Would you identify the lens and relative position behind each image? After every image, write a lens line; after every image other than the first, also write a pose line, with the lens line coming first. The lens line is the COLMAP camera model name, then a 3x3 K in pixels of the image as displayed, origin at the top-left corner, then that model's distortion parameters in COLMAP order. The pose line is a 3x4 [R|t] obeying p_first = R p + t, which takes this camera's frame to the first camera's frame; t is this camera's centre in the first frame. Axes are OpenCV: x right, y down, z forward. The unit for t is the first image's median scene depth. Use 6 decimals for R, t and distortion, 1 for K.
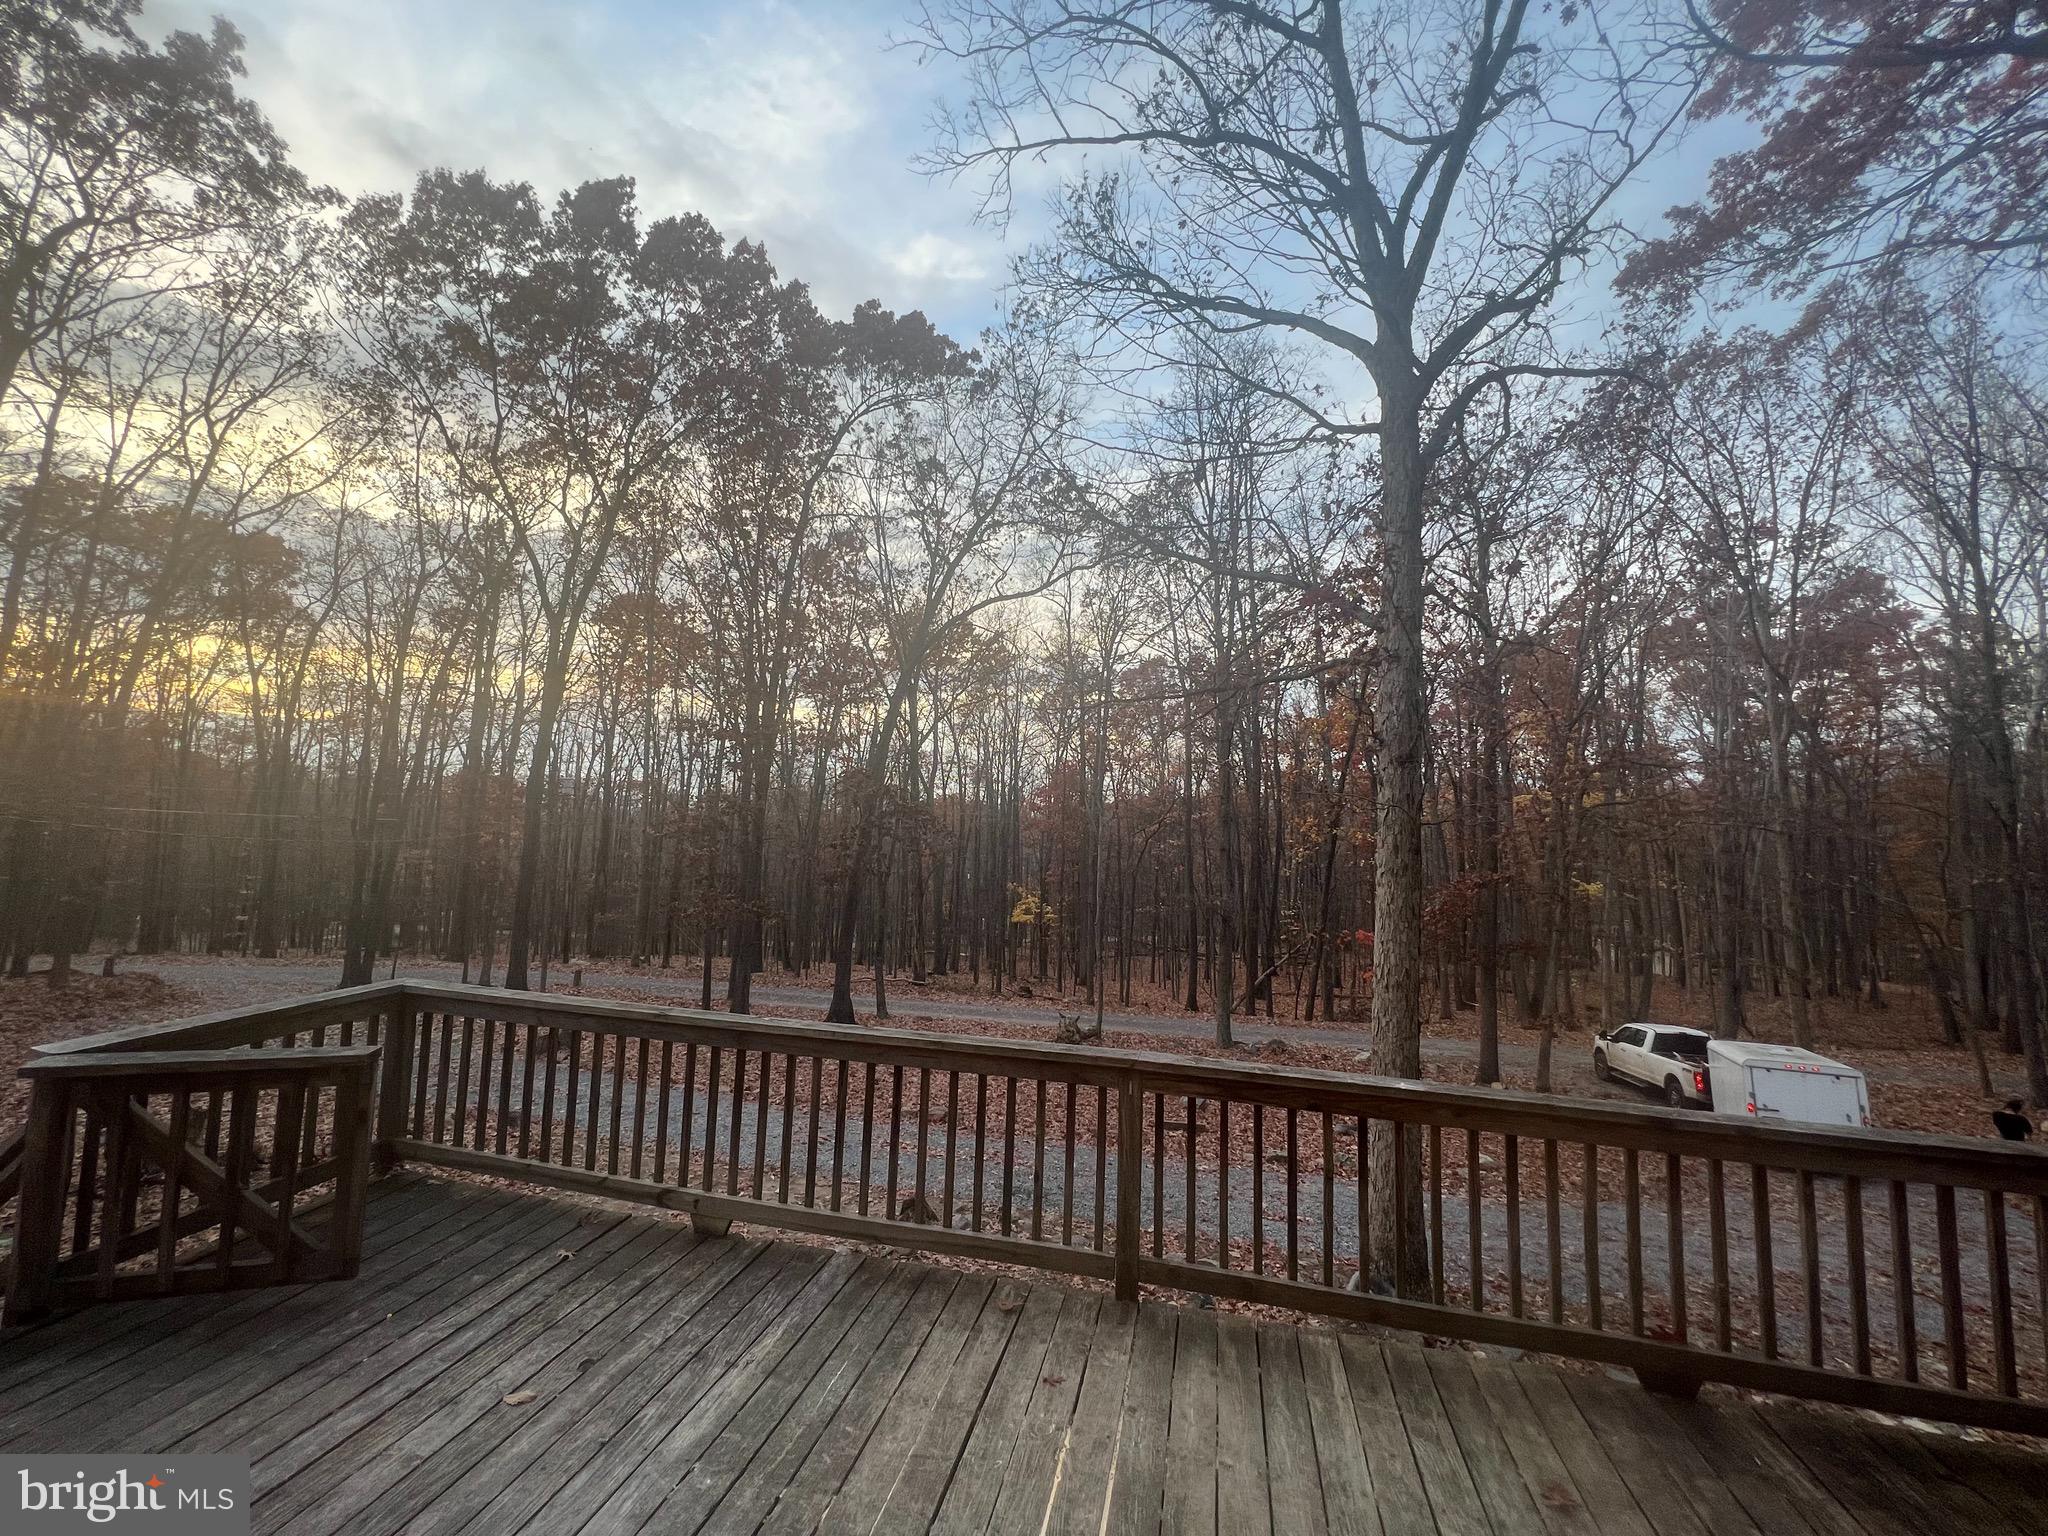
lens RADIAL K [[821.1, 0, 1022.5], [0, 821.1, 754.7], [0, 0, 1]] dist [-0.000808, -0.000076]
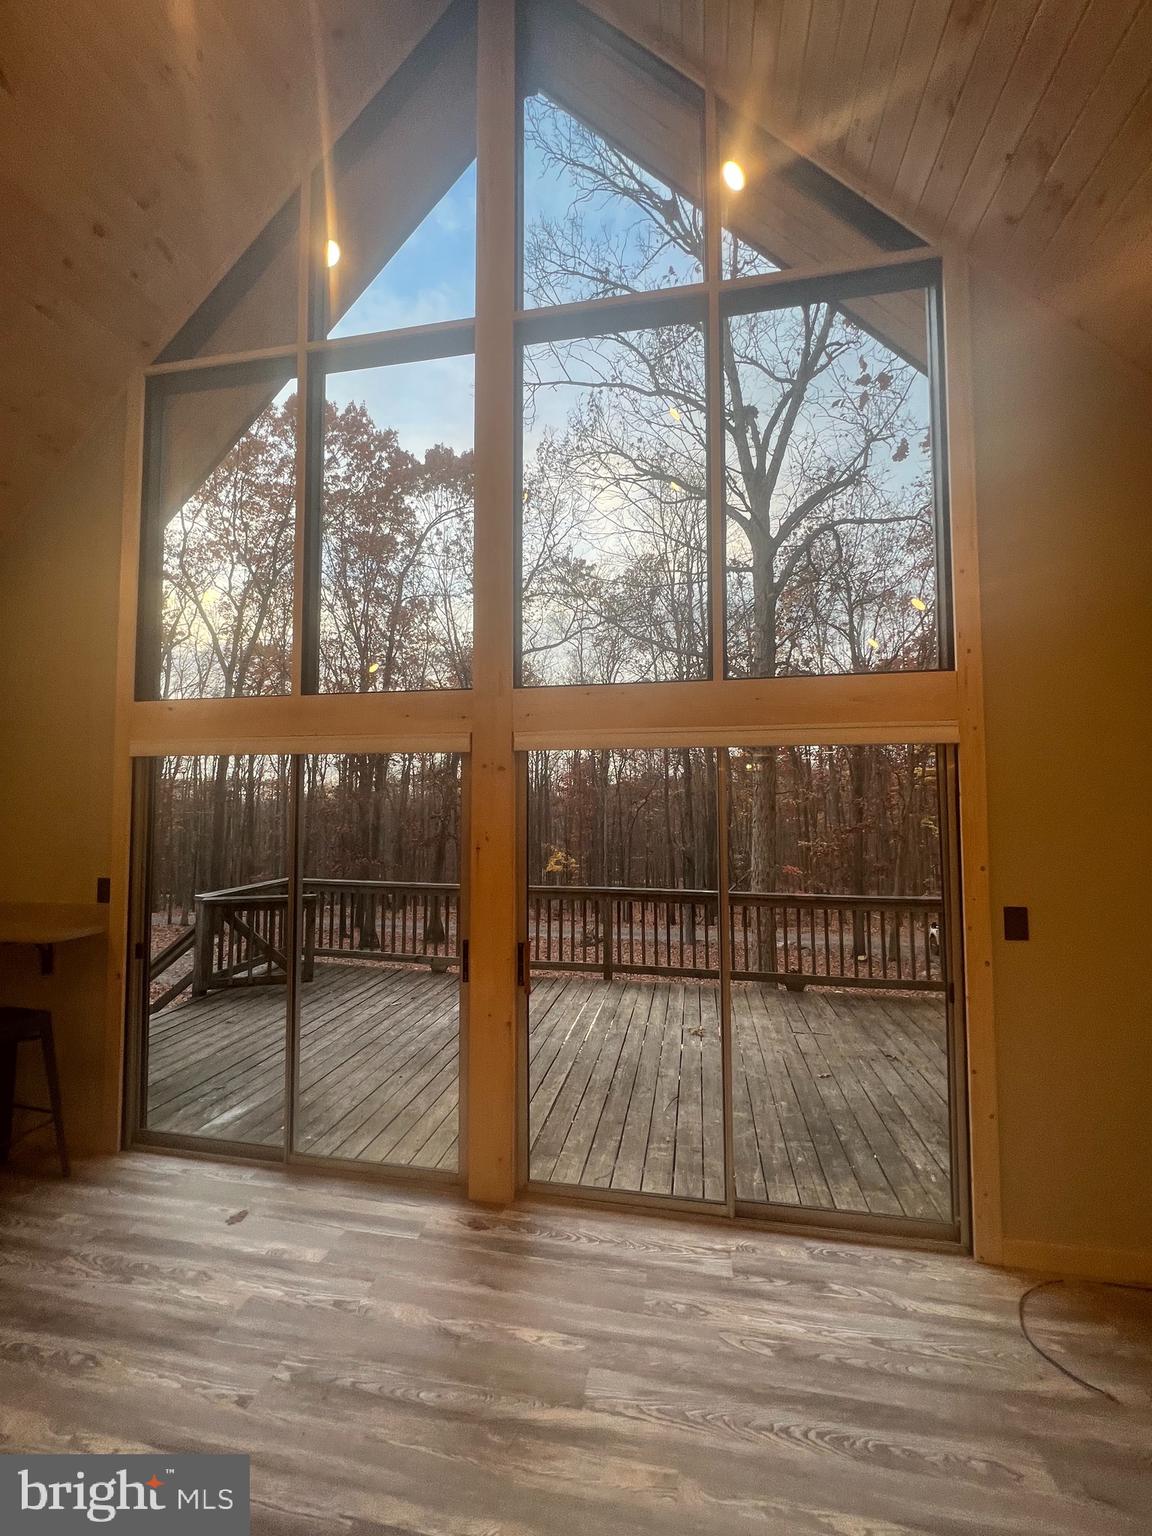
lens RADIAL K [[615.8, 0, 579.5], [0, 615.8, 770.4], [0, 0, 1]] dist [-0.000808, -0.000076]
pose [[0.998340, -0.031357, 0.048310, -0.012267], [0.029671, 0.998939, 0.035228, -0.024275], [-0.049364, -0.033736, 0.998211, -0.302173]]
